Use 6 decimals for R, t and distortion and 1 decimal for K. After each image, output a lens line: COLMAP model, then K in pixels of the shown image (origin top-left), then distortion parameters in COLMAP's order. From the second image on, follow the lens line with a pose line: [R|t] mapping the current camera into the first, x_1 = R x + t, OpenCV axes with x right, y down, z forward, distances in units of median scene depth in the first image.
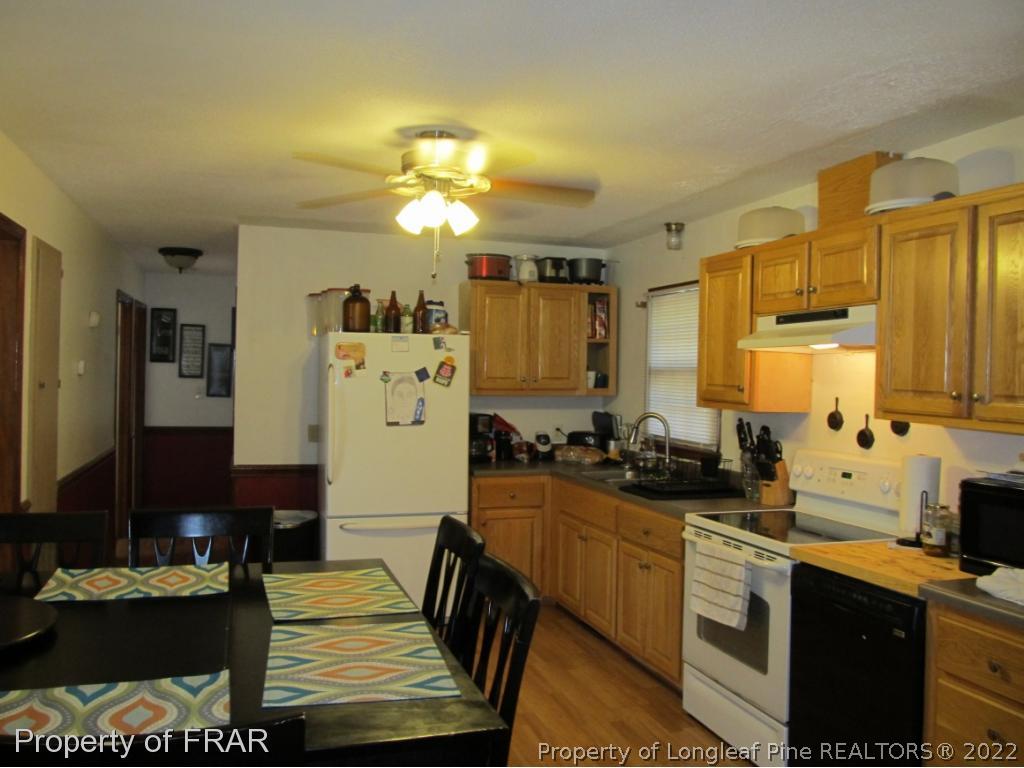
lens RADIAL K [[844.8, 0, 512.0], [0, 844.8, 384.0], [0, 0, 1]] dist [0.003097, 0.005782]
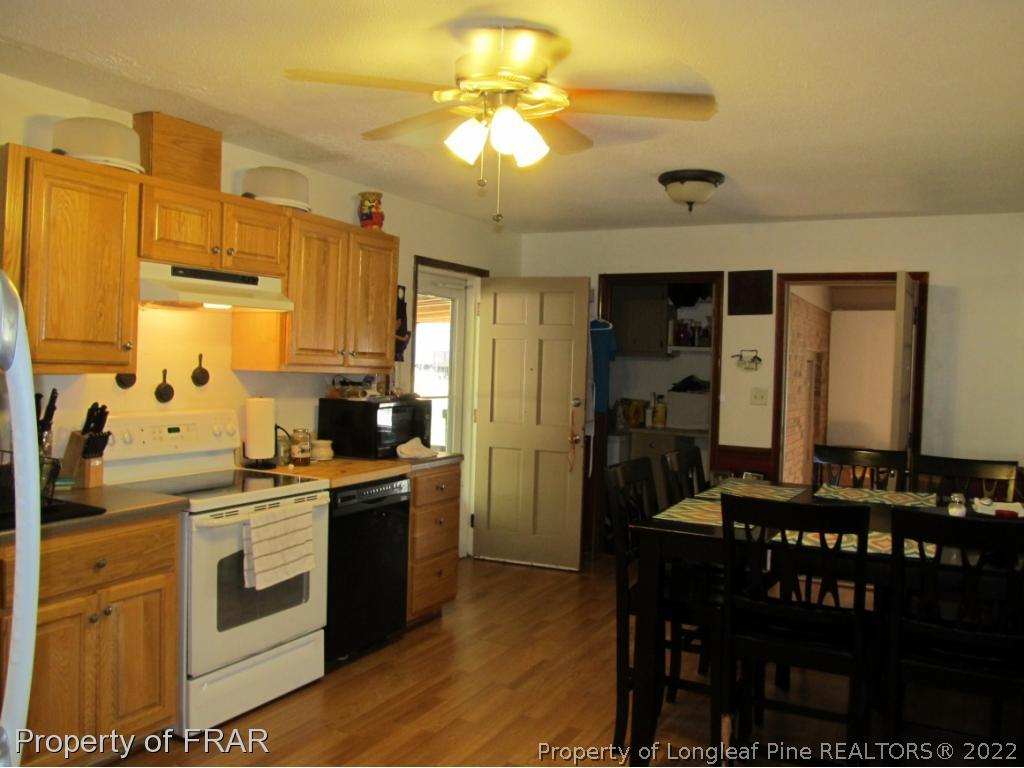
lens RADIAL K [[844.8, 0, 512.0], [0, 844.8, 384.0], [0, 0, 1]] dist [0.003097, 0.005782]
pose [[-0.673865, -0.074002, 0.735139, -0.645945], [-0.045321, 0.997238, 0.058843, -0.026343], [-0.737463, 0.006335, -0.675357, 1.439319]]
